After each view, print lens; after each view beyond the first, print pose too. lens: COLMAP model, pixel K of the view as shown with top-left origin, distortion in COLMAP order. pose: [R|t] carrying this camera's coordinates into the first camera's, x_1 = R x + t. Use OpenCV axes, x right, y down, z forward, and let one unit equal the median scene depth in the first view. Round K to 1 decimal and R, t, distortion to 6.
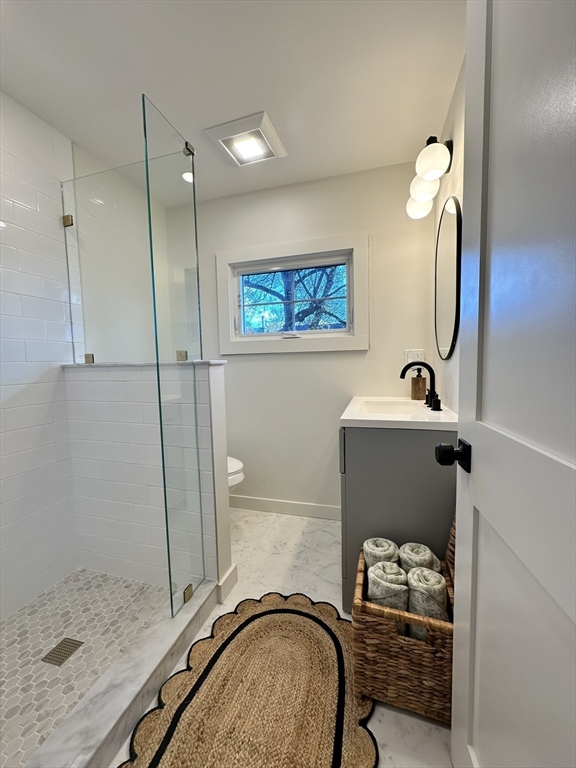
lens RADIAL K [[305.3, 0, 287.8], [0, 305.3, 383.2], [0, 0, 1]] dist [-0.003467, 0.001827]
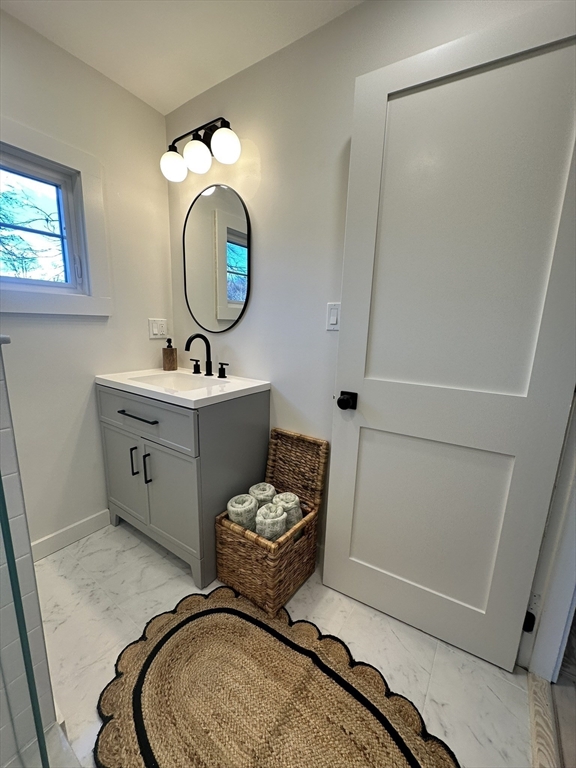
lens RADIAL K [[305.3, 0, 291.5], [0, 305.3, 384.3], [0, 0, 1]] dist [-0.003467, 0.001827]
pose [[0.306025, -0.155854, 0.939180, -0.558351], [0.032984, 0.987652, 0.153150, -0.057317], [-0.951452, -0.015890, 0.307387, 0.425282]]
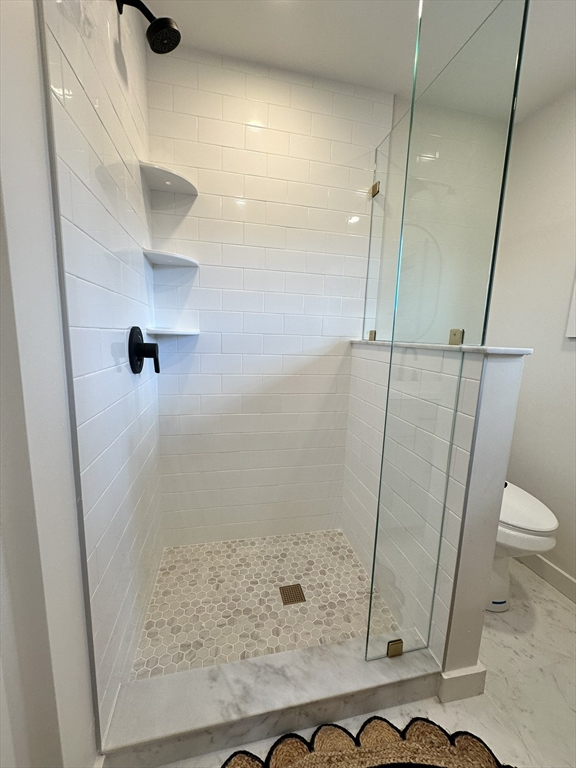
lens RADIAL K [[305.3, 0, 290.3], [0, 305.3, 382.9], [0, 0, 1]] dist [-0.003467, 0.001827]
pose [[0.491092, 0.174975, -0.853354, 0.079371], [-0.111823, 0.984177, 0.137447, -0.043844], [0.863901, 0.027925, 0.502888, 0.356047]]
